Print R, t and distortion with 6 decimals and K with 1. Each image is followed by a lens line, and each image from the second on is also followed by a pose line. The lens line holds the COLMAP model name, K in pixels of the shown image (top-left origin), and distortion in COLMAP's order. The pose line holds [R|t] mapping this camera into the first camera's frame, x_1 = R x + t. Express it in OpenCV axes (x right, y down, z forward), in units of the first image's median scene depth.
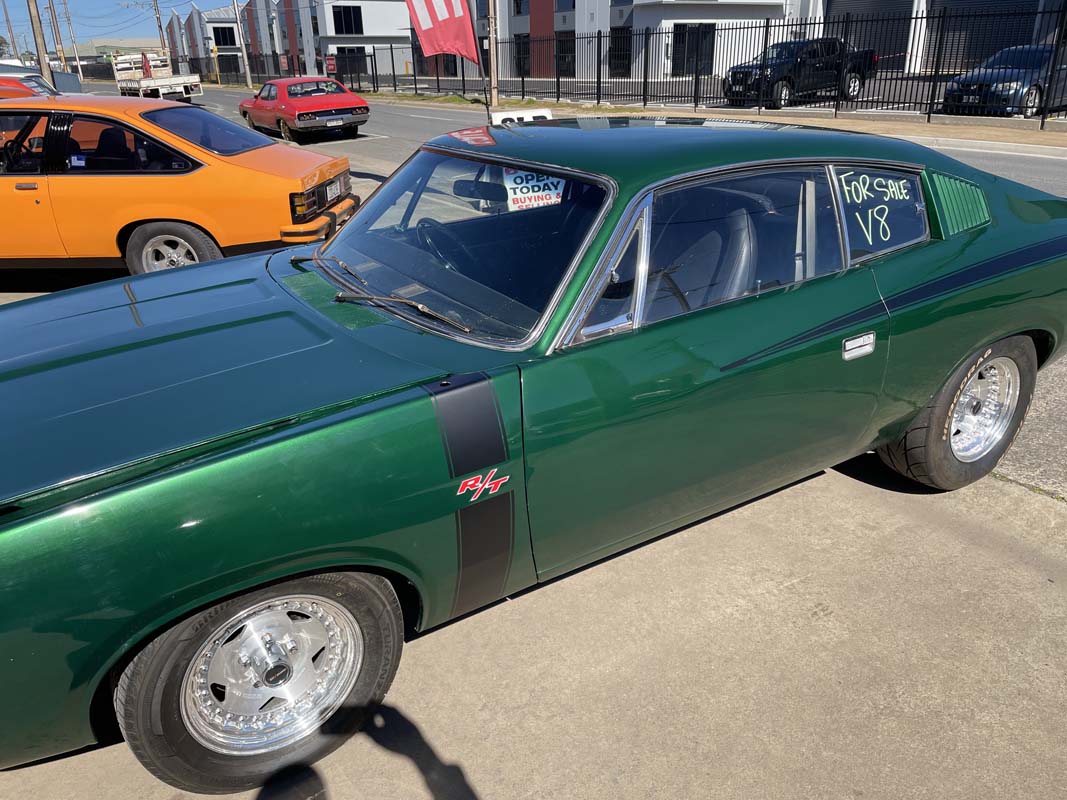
lens RADIAL K [[804.7, 0, 533.2], [0, 804.7, 395.6], [0, 0, 1]] dist [0.098747, -0.132538]
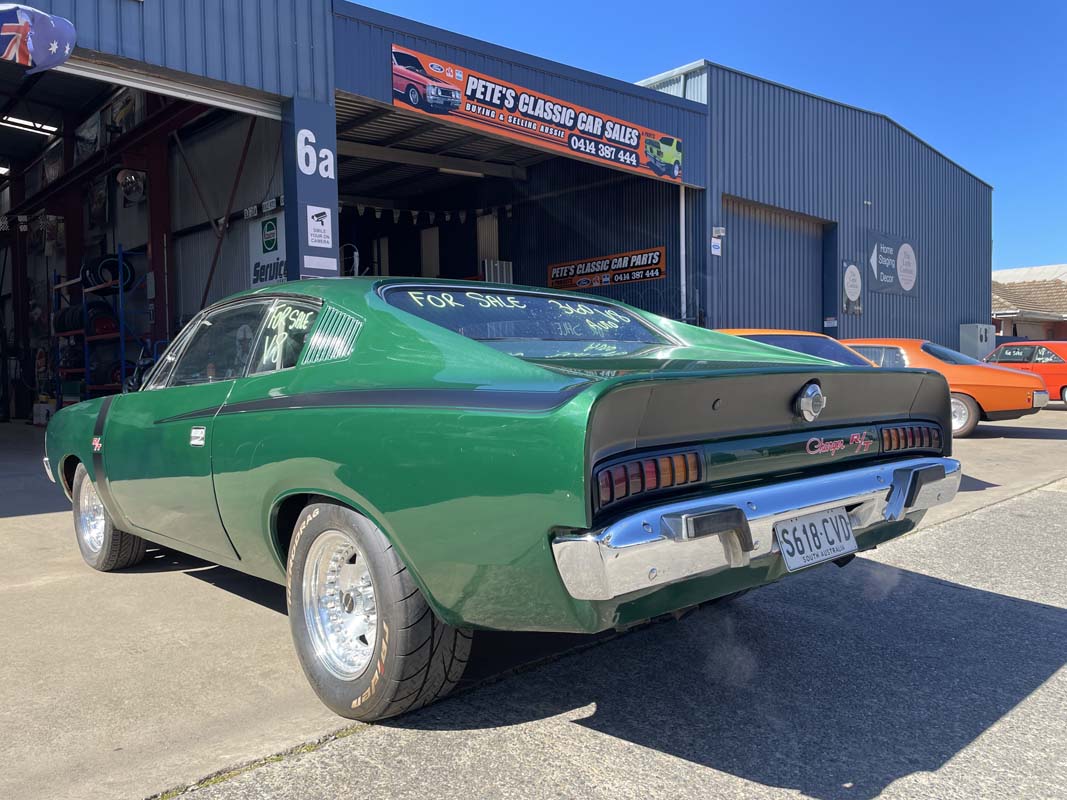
lens RADIAL K [[804.7, 0, 533.2], [0, 804.7, 395.6], [0, 0, 1]] dist [0.098747, -0.132538]
pose [[0.191053, 0.036581, -0.980898, 1.564921], [-0.355392, 0.934085, -0.034385, -0.236379], [0.914984, 0.355173, 0.191461, 1.138068]]
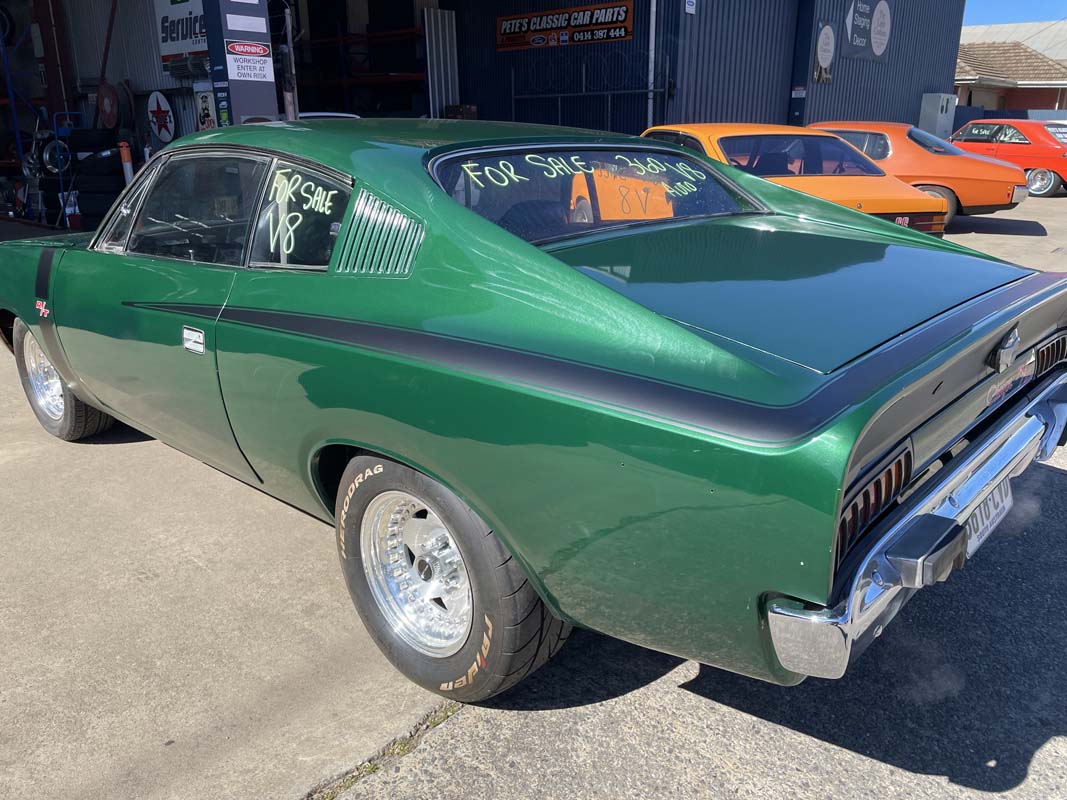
lens RADIAL K [[804.7, 0, 533.2], [0, 804.7, 395.6], [0, 0, 1]] dist [0.098747, -0.132538]
pose [[0.274919, 0.313041, -0.909079, 1.321301], [-0.361758, 0.909711, 0.203857, -0.322603], [0.890815, 0.272822, 0.363342, 0.973879]]
